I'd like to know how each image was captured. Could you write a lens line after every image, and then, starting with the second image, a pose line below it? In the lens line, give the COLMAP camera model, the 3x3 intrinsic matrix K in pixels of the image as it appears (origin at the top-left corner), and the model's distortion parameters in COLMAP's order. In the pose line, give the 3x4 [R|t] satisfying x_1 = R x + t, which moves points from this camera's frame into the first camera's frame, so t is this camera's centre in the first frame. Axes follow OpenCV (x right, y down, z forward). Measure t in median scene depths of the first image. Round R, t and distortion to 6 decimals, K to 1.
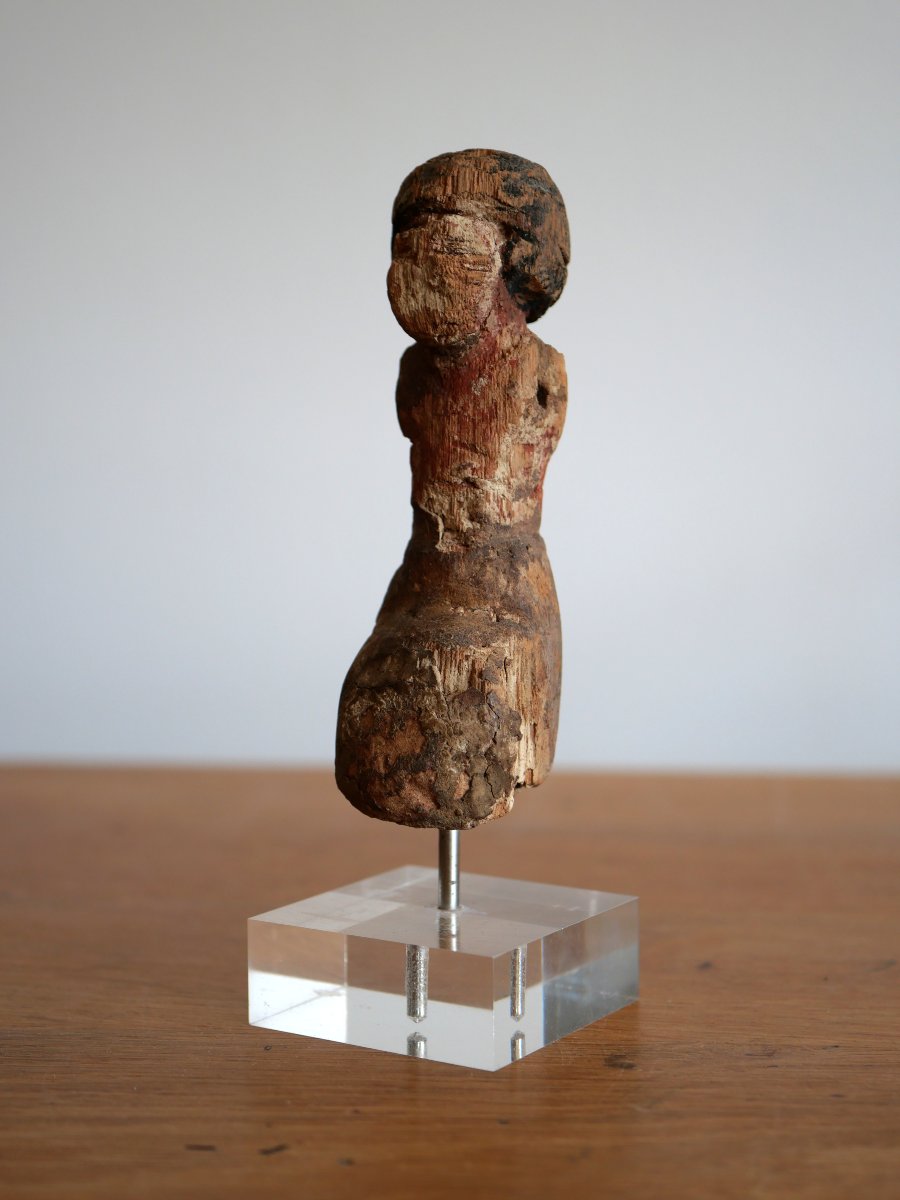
lens RADIAL K [[2272.4, 0, 448.7], [0, 2272.4, 600.5], [0, 0, 1]] dist [0.027898, 0.000000]
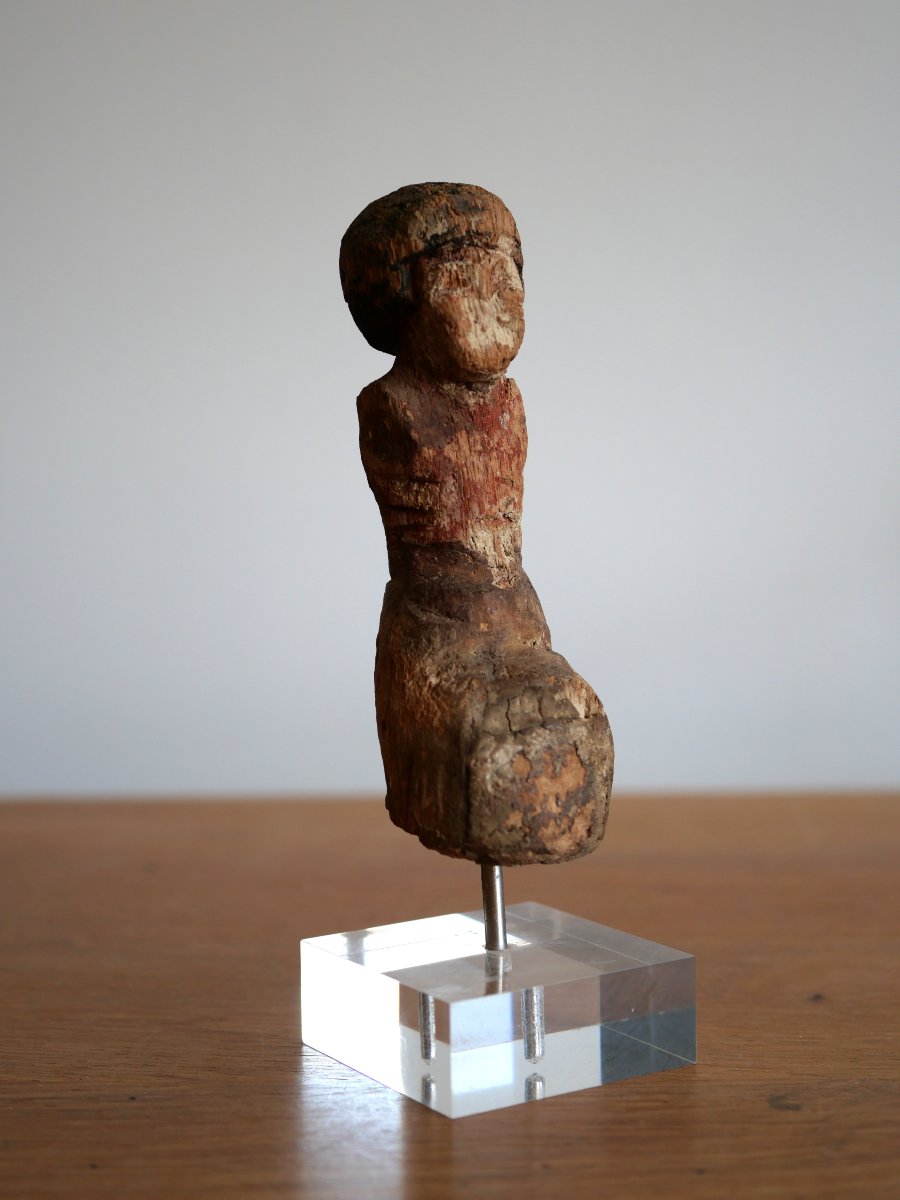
lens RADIAL K [[2272.4, 0, 449.7], [0, 2272.4, 600.2], [0, 0, 1]] dist [0.027898, 0.000000]
pose [[0.439500, -0.085908, 0.894125, -0.901001], [0.093779, 0.994365, 0.049443, -0.067644], [-0.893334, 0.062120, 0.445080, 0.579153]]
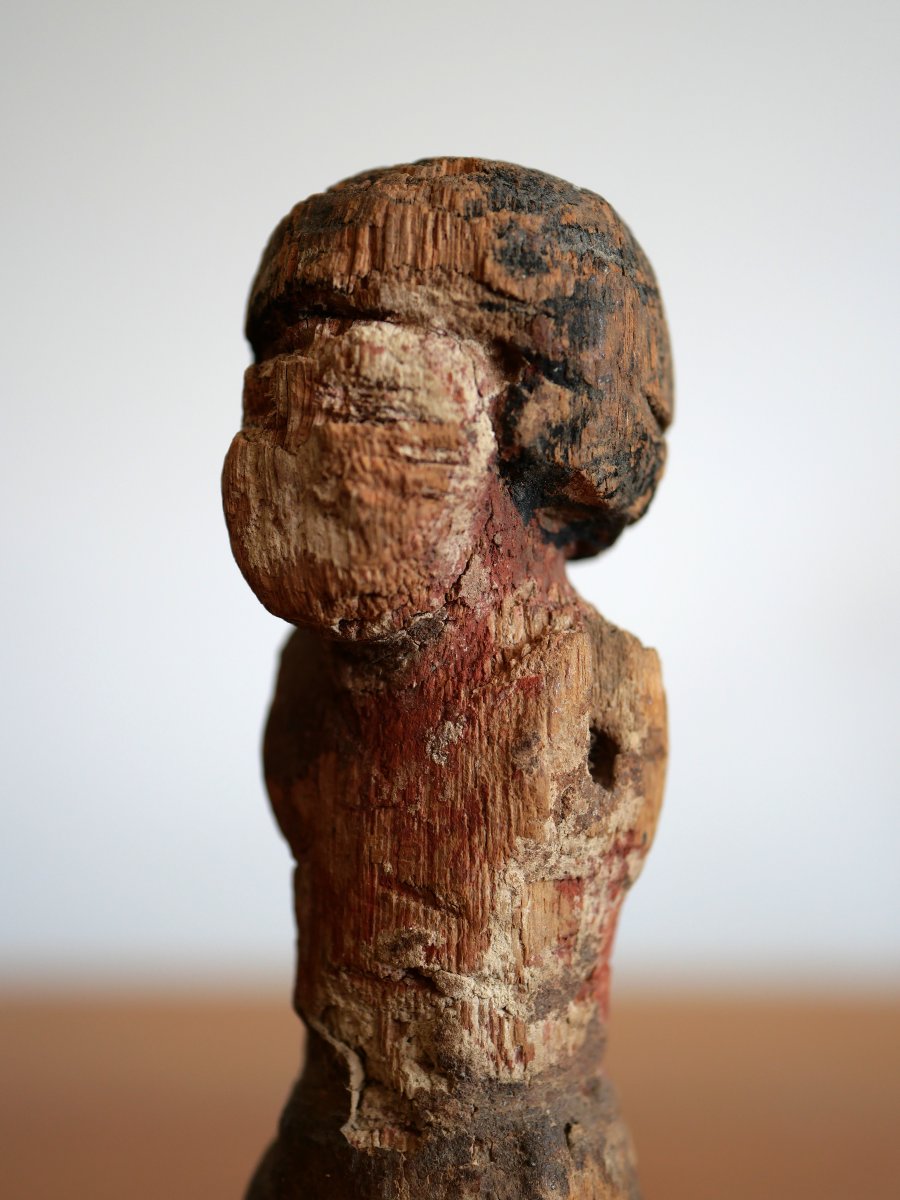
lens RADIAL K [[2272.4, 0, 447.5], [0, 2272.4, 606.1], [0, 0, 1]] dist [0.027898, 0.000000]
pose [[0.996936, -0.002327, -0.078187, 0.045679], [0.001920, 0.999984, -0.005289, -0.116211], [0.078198, 0.005122, 0.996925, 0.595327]]
